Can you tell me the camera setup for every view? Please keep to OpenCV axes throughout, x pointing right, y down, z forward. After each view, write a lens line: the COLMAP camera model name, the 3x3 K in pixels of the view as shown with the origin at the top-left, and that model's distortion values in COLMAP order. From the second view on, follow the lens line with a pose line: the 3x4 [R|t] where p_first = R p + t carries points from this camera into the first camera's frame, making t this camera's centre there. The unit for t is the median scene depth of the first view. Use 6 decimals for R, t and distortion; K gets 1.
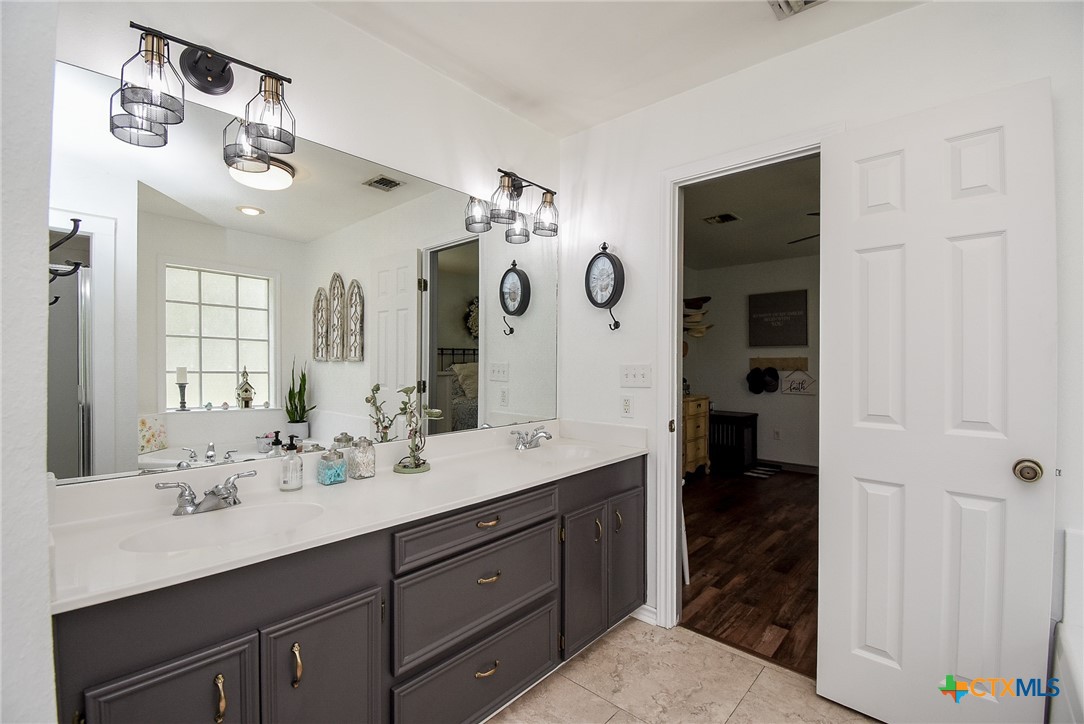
lens RADIAL K [[477.0, 0, 546.6], [0, 477.0, 357.8], [0, 0, 1]] dist [0.027631, -0.026850]
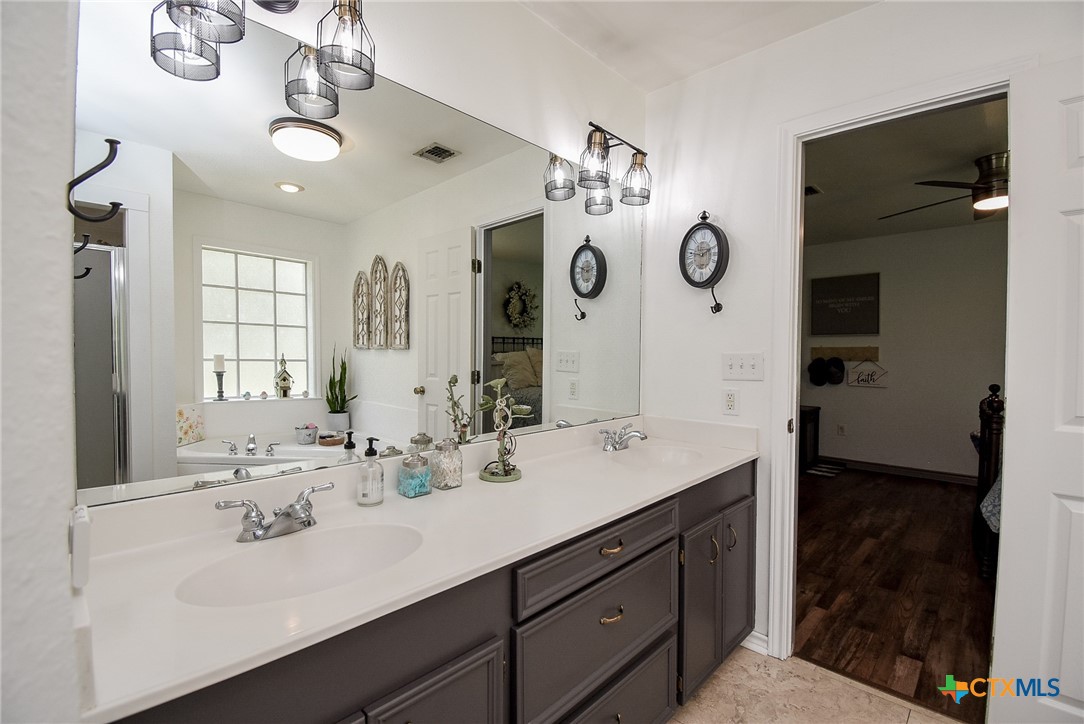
lens RADIAL K [[471.0, 0, 543.5], [0, 471.0, 358.2], [0, 0, 1]] dist [0.025911, -0.025900]
pose [[0.999402, 0.003950, -0.034362, -0.136146], [-0.003146, 0.999721, 0.023424, 0.003504], [0.034445, -0.023302, 0.999135, 0.133892]]
